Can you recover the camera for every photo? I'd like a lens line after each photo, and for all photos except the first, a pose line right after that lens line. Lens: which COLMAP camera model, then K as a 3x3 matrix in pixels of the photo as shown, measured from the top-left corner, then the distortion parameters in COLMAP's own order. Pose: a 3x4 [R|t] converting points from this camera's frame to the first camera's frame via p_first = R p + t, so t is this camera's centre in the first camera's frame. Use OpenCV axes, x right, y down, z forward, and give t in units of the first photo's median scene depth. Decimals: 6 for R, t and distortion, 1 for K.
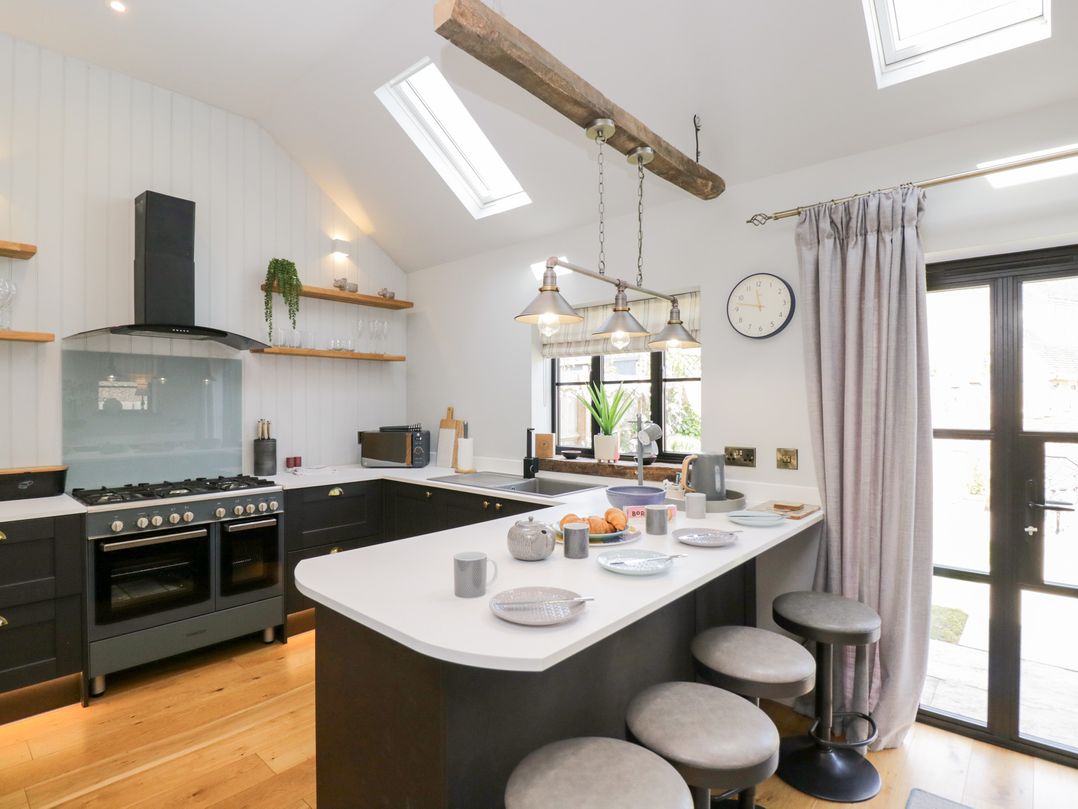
lens RADIAL K [[569.9, 0, 533.7], [0, 569.9, 405.9], [0, 0, 1]] dist [0.001618, -0.015245]
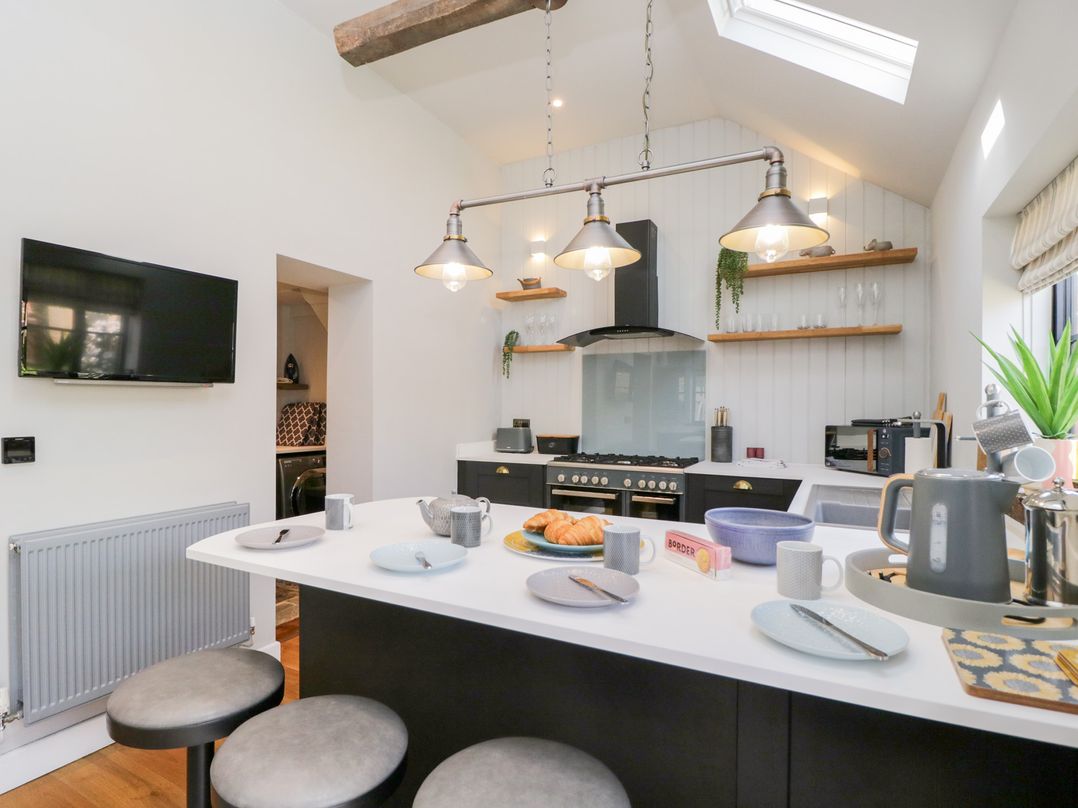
lens RADIAL K [[569.9, 0, 533.7], [0, 569.9, 405.4], [0, 0, 1]] dist [0.001618, -0.015245]
pose [[0.232729, 0.002827, -0.972537, 0.461055], [-0.008763, 0.999961, 0.000809, 0.024719], [0.972502, 0.008334, 0.232745, 0.458858]]
